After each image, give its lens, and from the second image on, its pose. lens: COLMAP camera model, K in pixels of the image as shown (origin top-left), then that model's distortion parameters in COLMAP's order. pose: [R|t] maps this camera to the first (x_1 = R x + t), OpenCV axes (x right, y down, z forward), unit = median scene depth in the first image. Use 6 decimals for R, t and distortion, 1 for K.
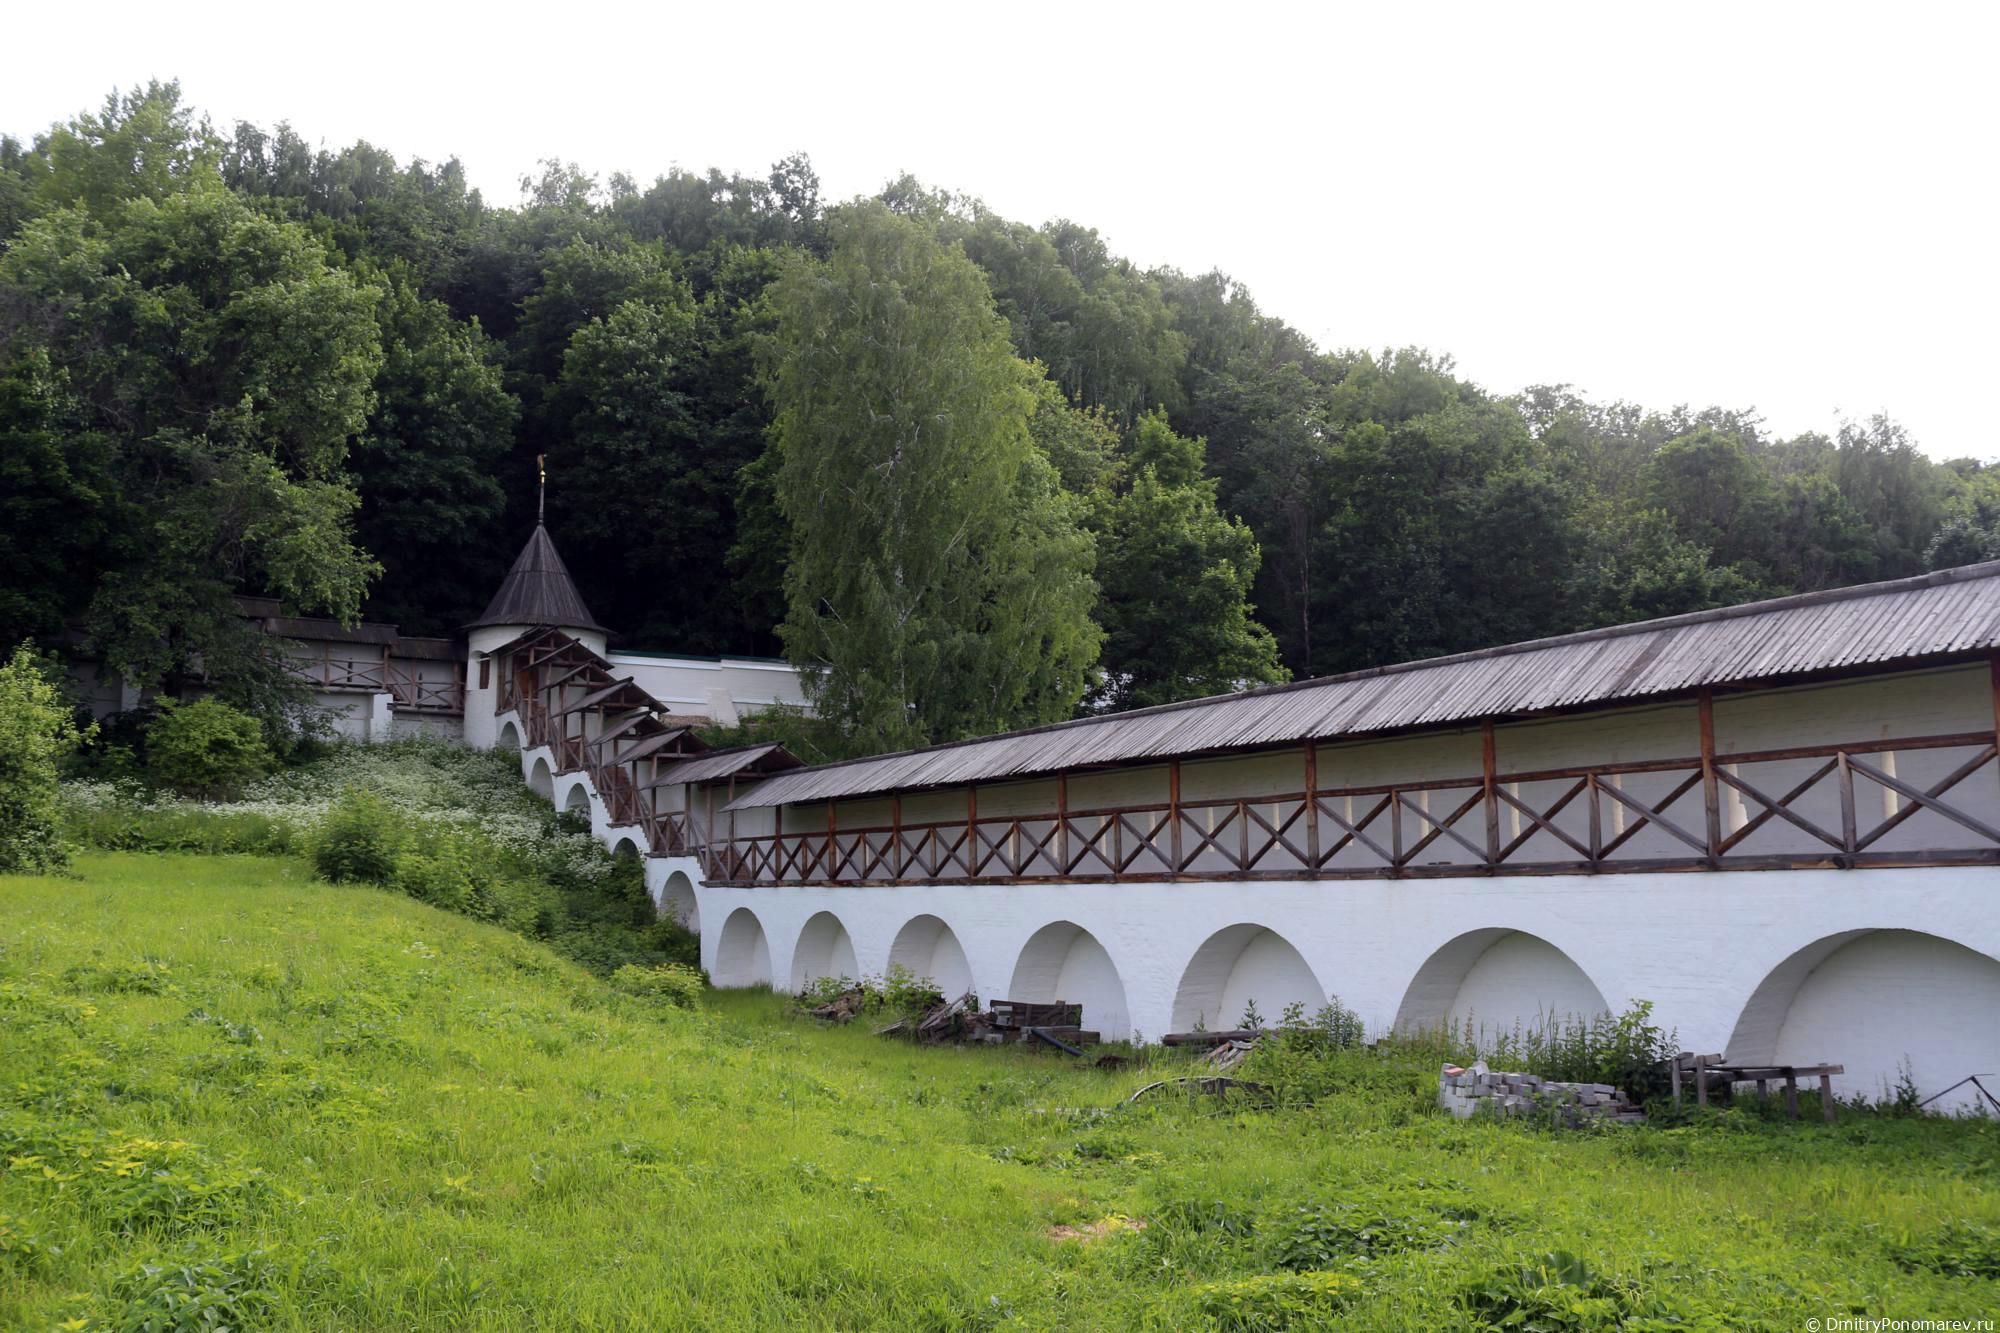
lens RADIAL K [[1657.2, 0, 979.6], [0, 1657.2, 691.2], [0, 0, 1]] dist [-0.174398, 0.141379]
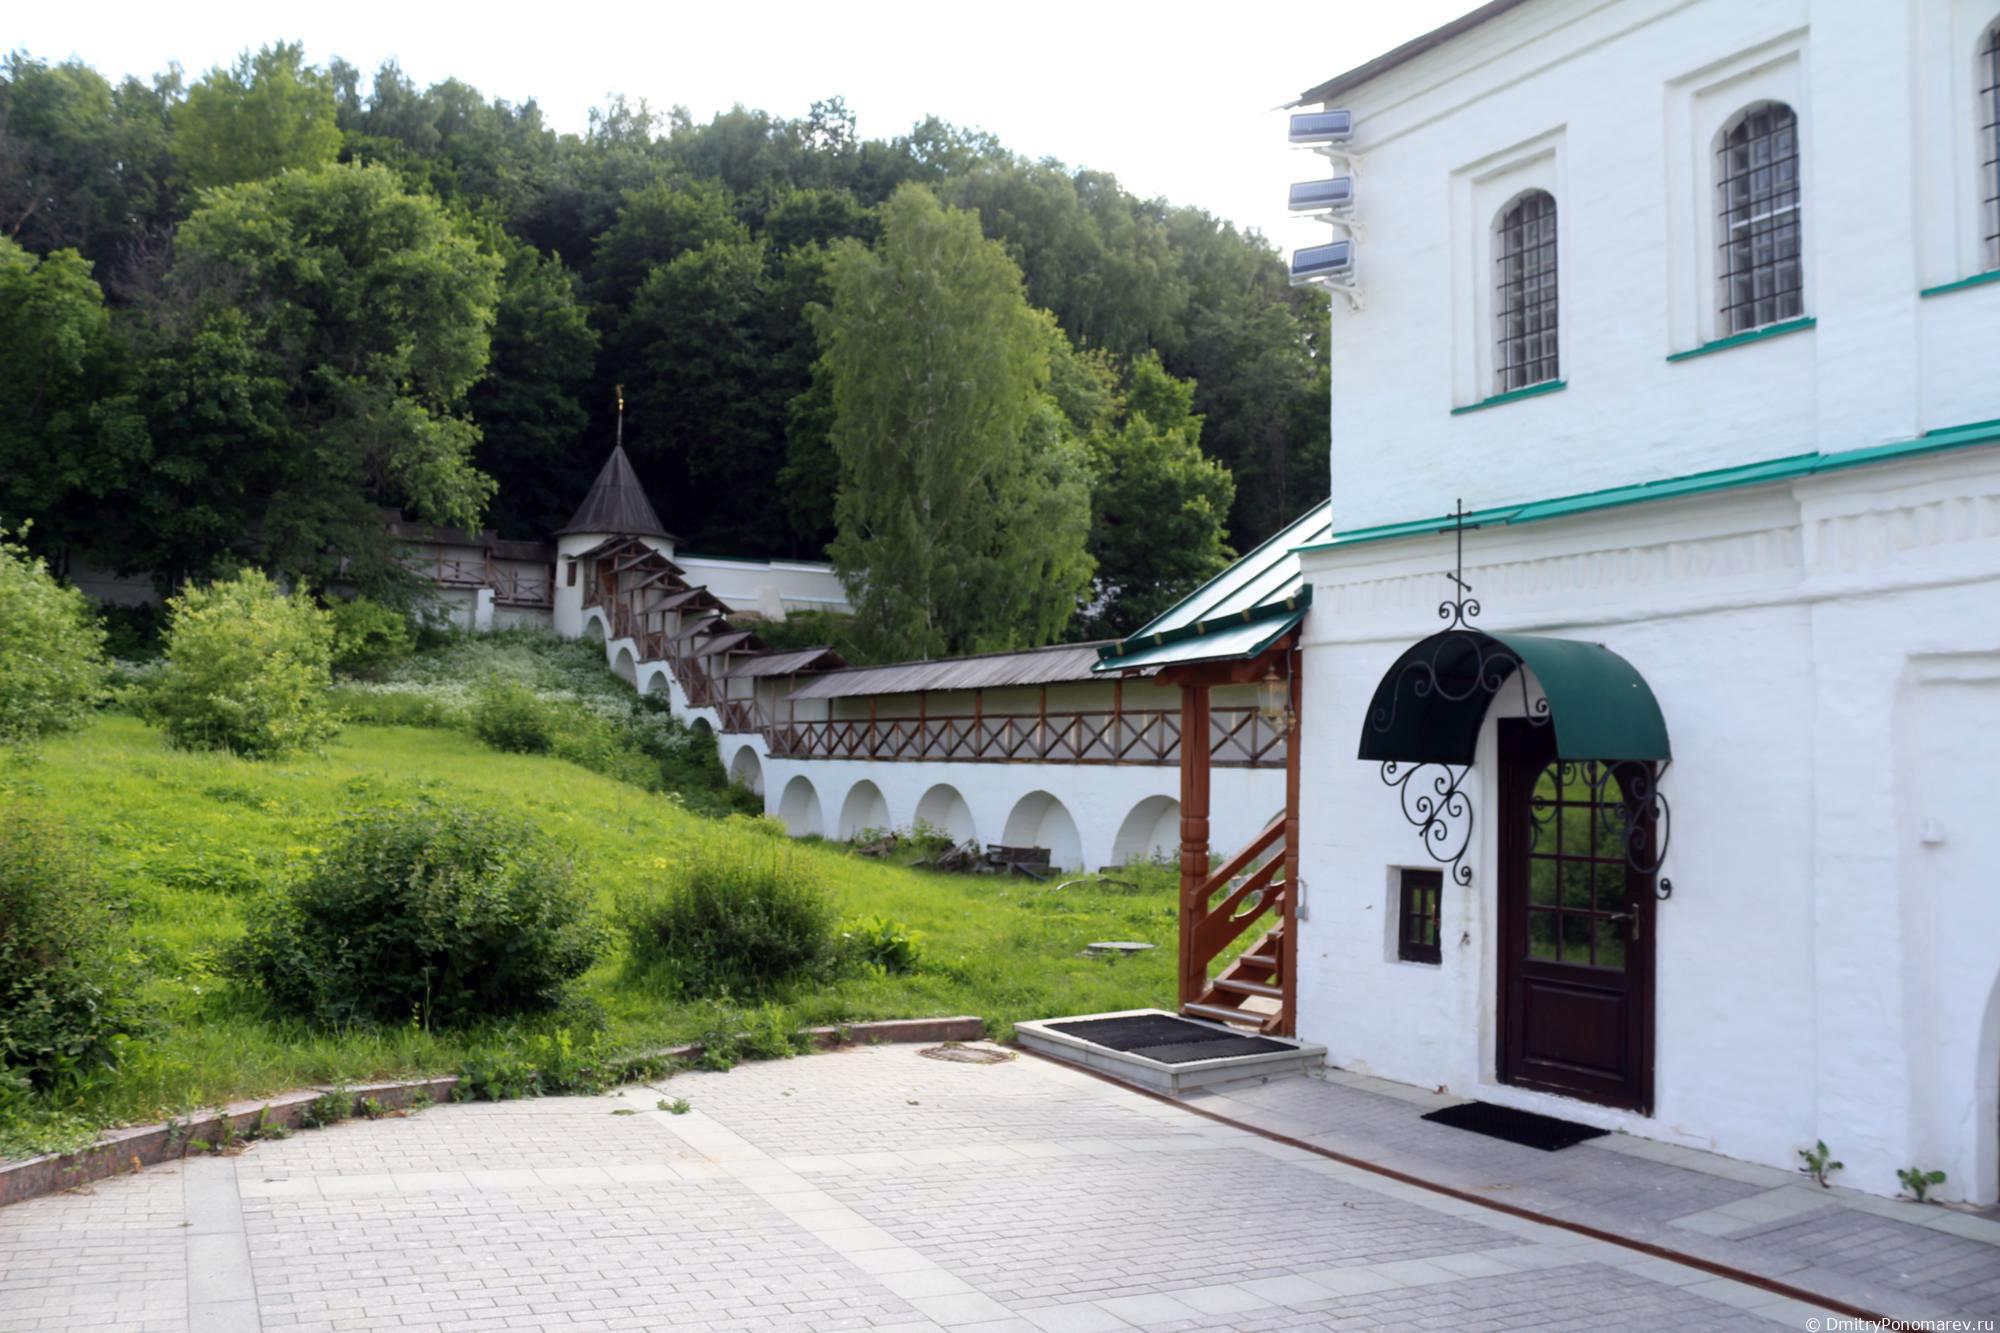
lens RADIAL K [[1641.6, 0, 1016.0], [0, 1641.6, 673.0], [0, 0, 1]] dist [-0.166637, 0.155977]
pose [[0.999597, 0.025135, 0.013198, 0.005010], [-0.025941, 0.997552, 0.064945, -0.029372], [-0.011533, -0.065261, 0.997802, -0.224661]]
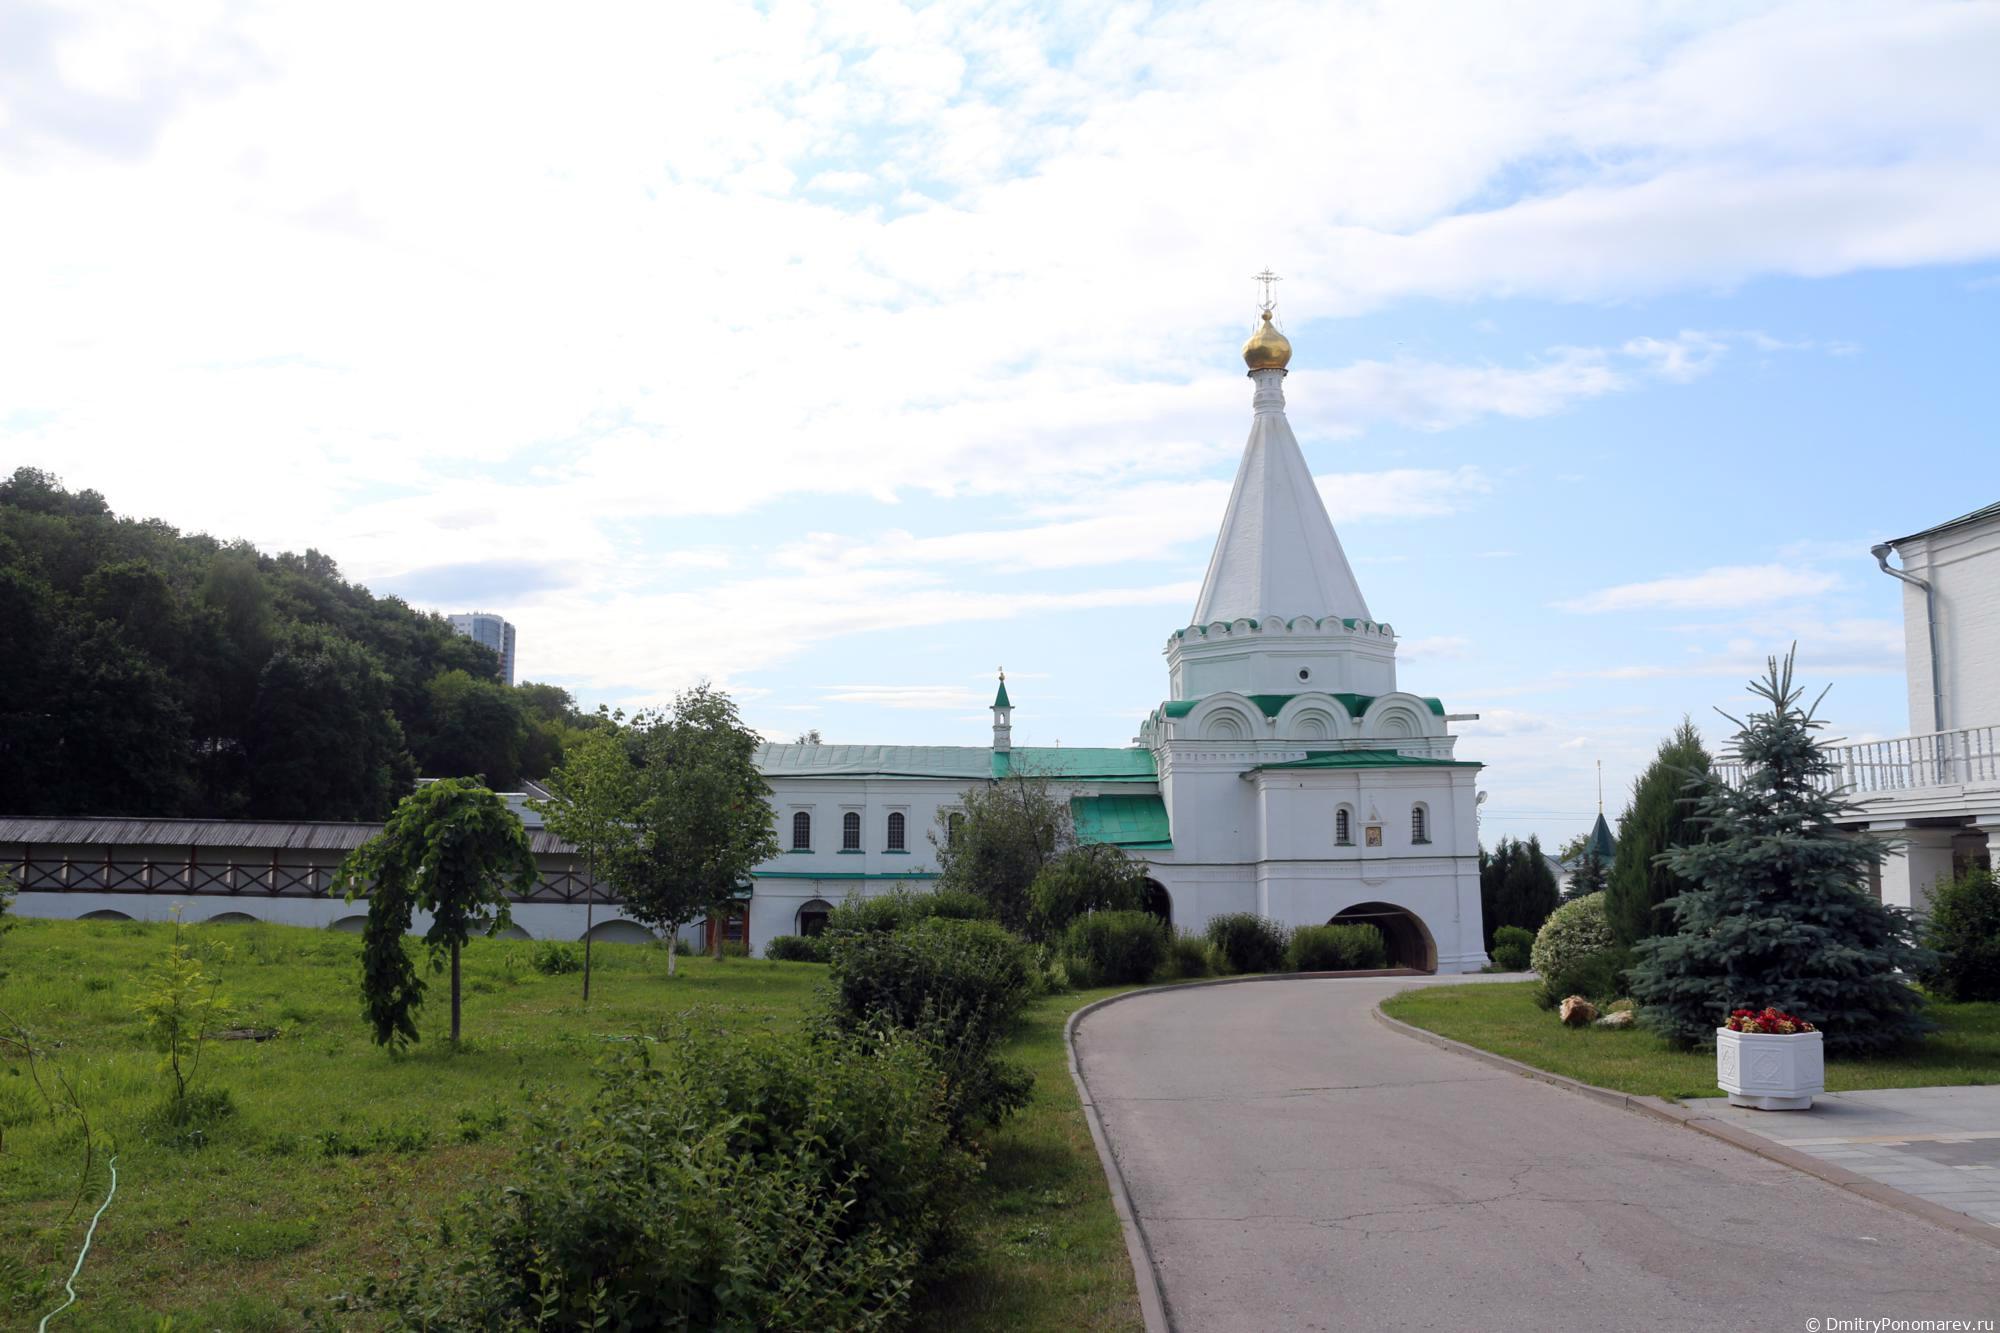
lens RADIAL K [[1641.6, 0, 1016.0], [0, 1641.6, 673.0], [0, 0, 1]] dist [-0.166637, 0.155977]
pose [[0.440656, 0.117743, 0.889920, -0.778871], [-0.122849, 0.989943, -0.070146, -0.104014], [-0.889230, -0.078416, 0.450689, -0.599755]]
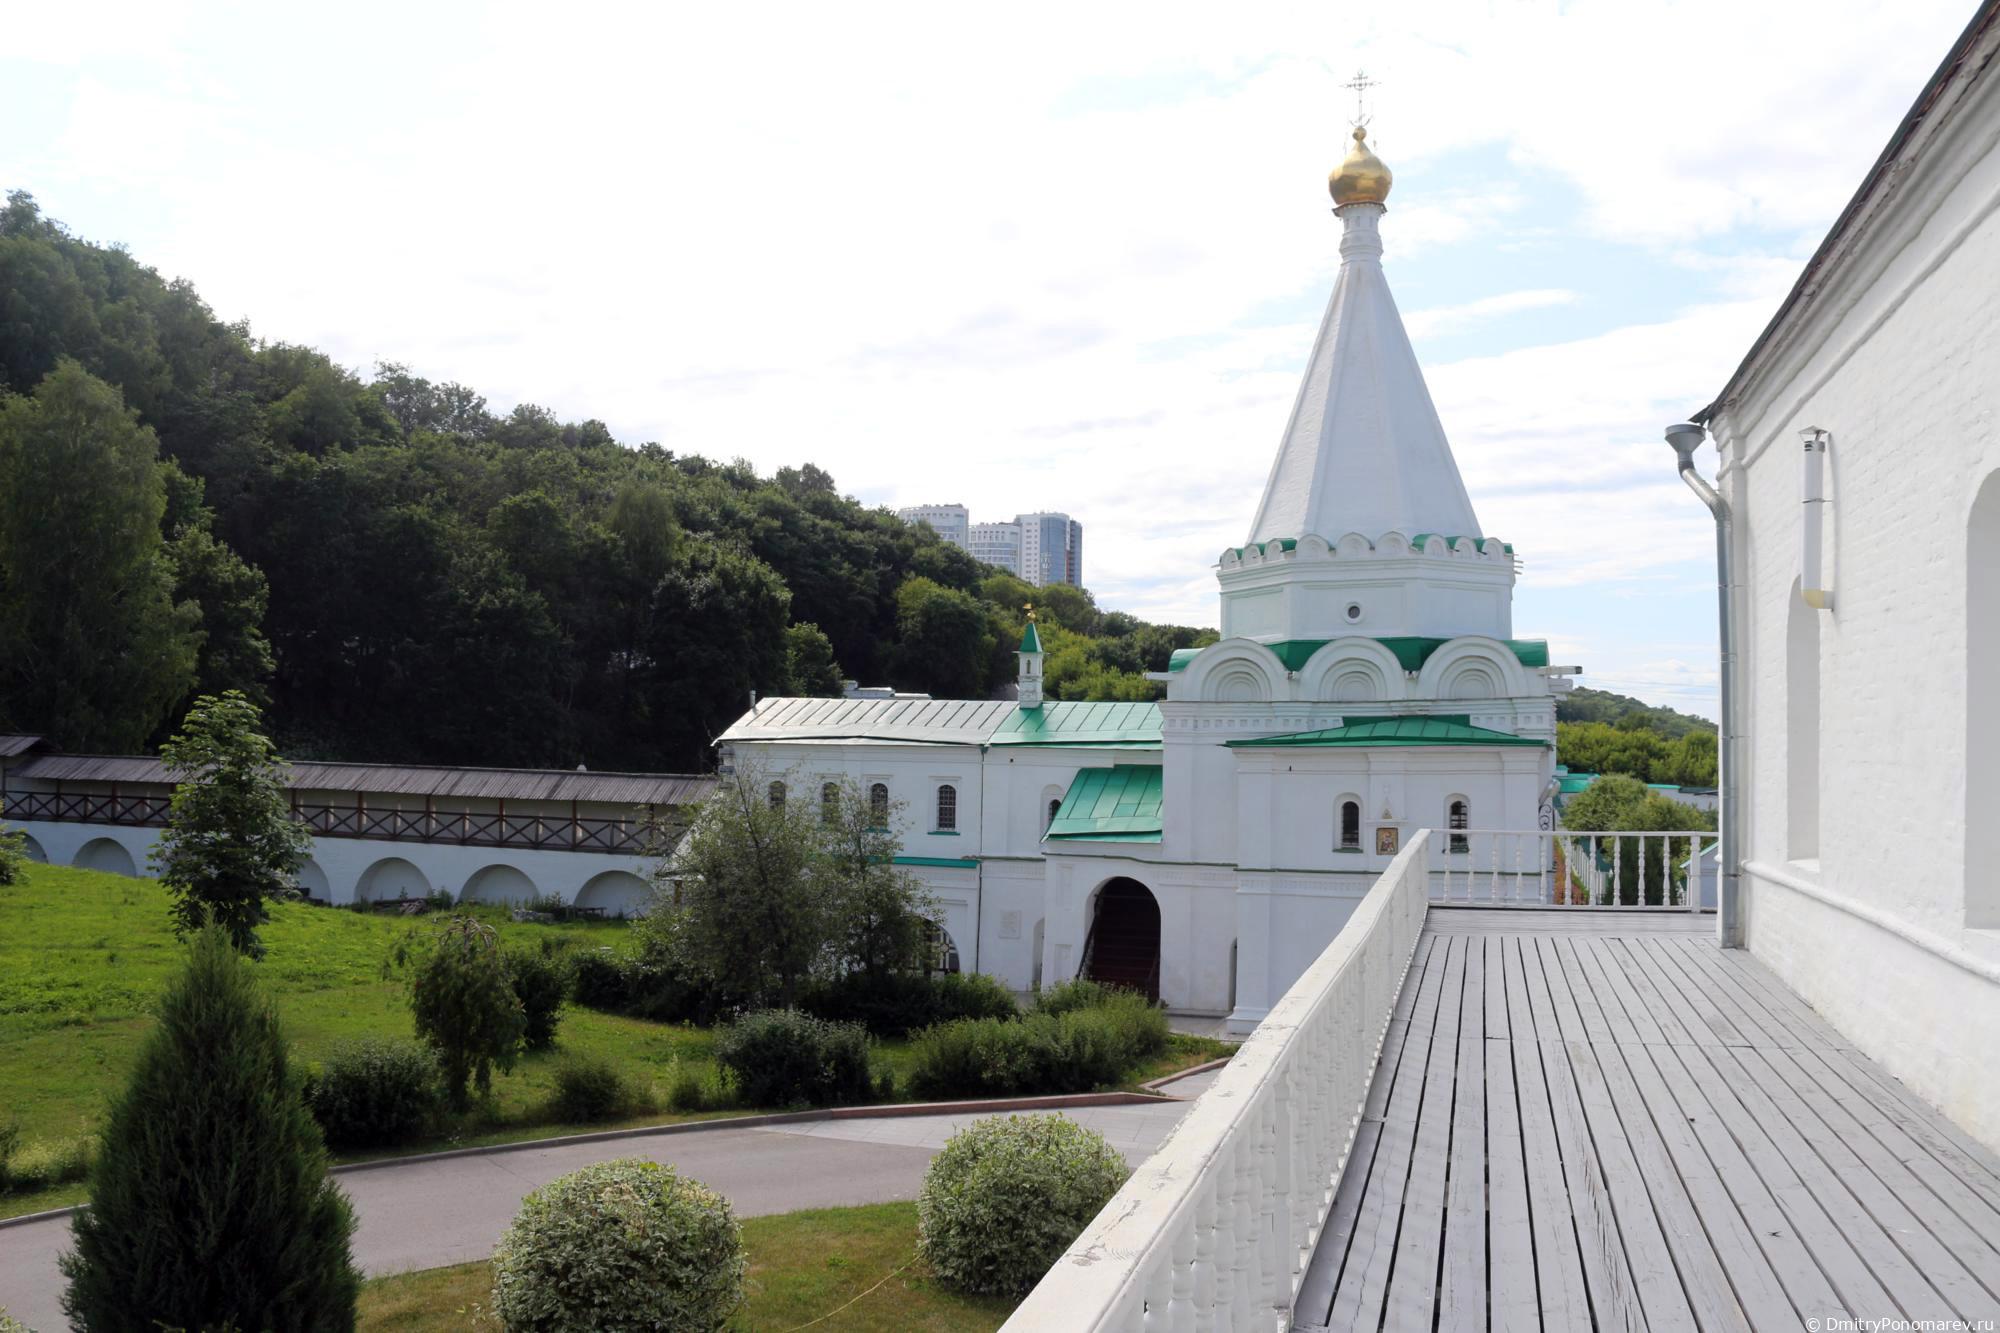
lens RADIAL K [[1641.6, 0, 1016.0], [0, 1641.6, 673.0], [0, 0, 1]] dist [-0.166637, 0.155977]
pose [[0.723741, 0.053794, 0.687972, -0.441388], [-0.110660, 0.993102, 0.038760, -0.177209], [-0.681142, -0.104183, 0.724701, -0.740522]]
